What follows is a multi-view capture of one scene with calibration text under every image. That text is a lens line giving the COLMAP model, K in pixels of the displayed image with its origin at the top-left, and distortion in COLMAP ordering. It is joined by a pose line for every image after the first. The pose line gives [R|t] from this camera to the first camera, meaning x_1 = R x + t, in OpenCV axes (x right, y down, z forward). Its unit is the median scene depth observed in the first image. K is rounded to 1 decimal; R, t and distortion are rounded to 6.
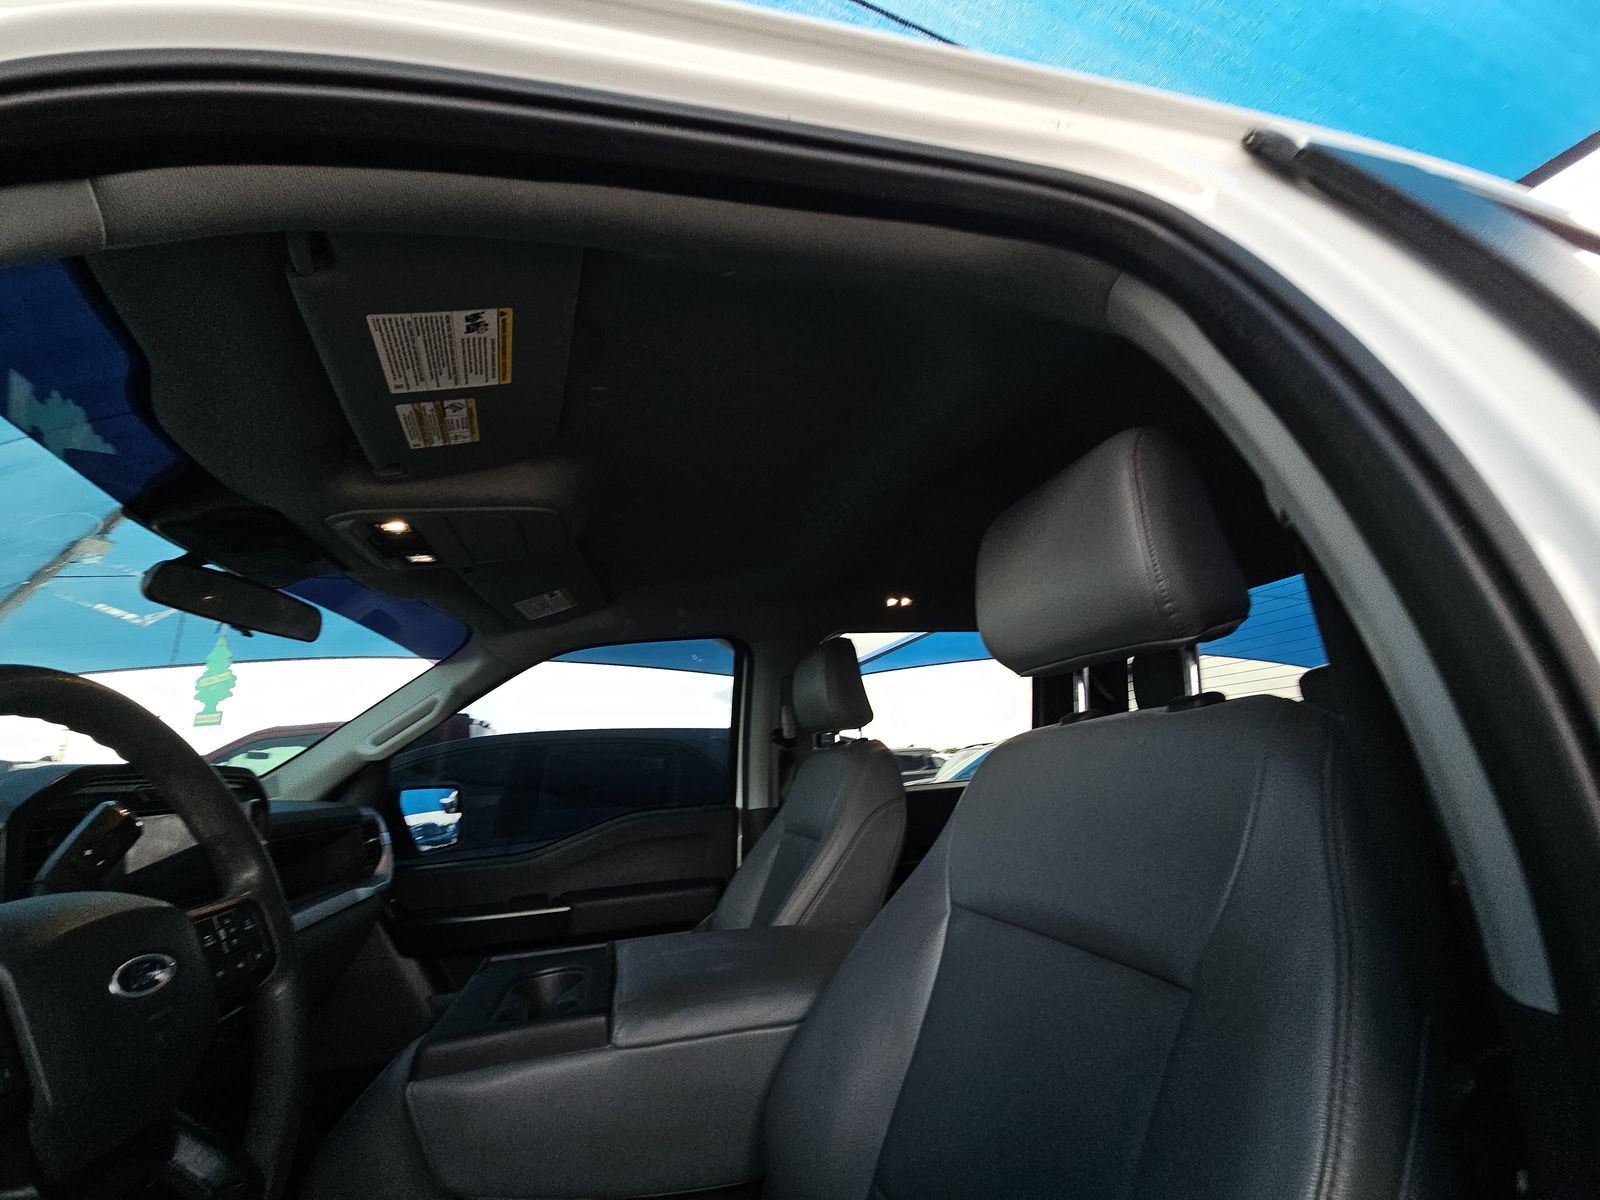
lens RADIAL K [[643.4, 0, 799.6], [0, 643.4, 598.1], [0, 0, 1]] dist [0.001169, -0.000139]
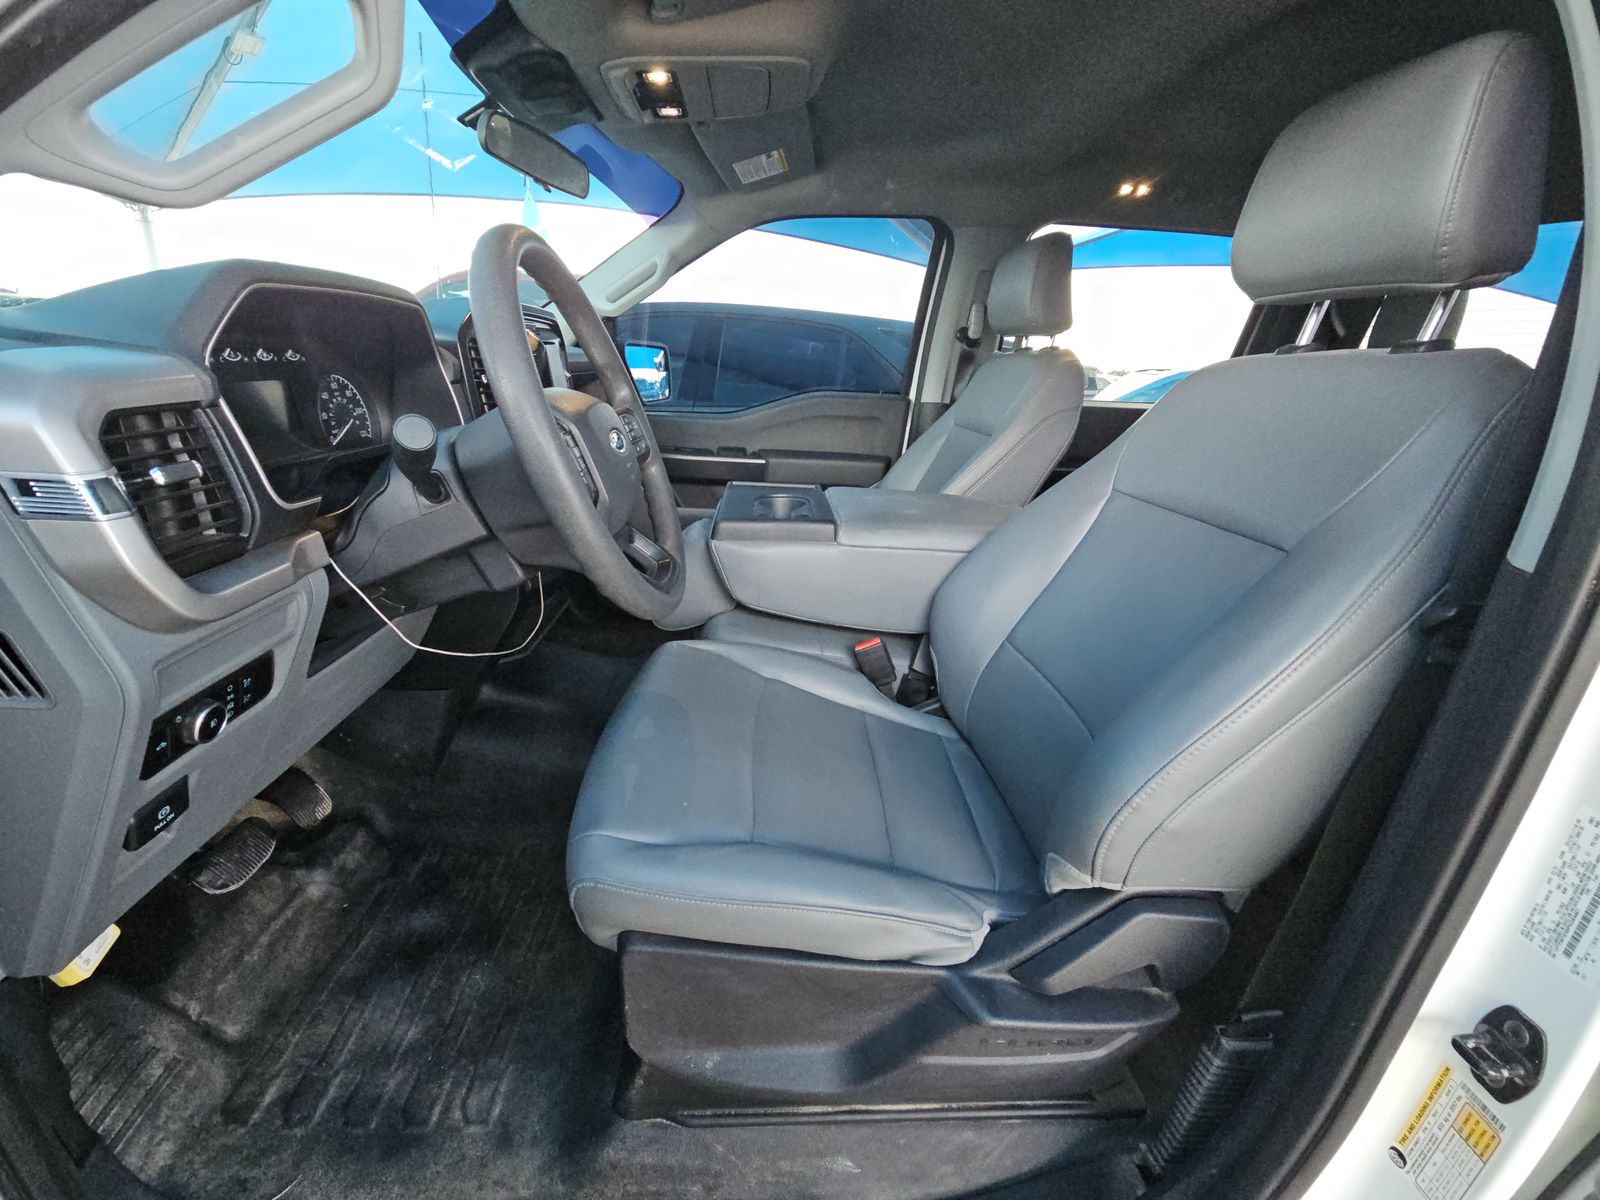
lens RADIAL K [[643.4, 0, 799.6], [0, 643.4, 598.1], [0, 0, 1]] dist [0.001169, -0.000139]
pose [[0.971772, 0.179263, -0.153376, -0.061070], [-0.059371, 0.815009, 0.576399, -0.021386], [0.228329, -0.551022, 0.802646, -0.127650]]
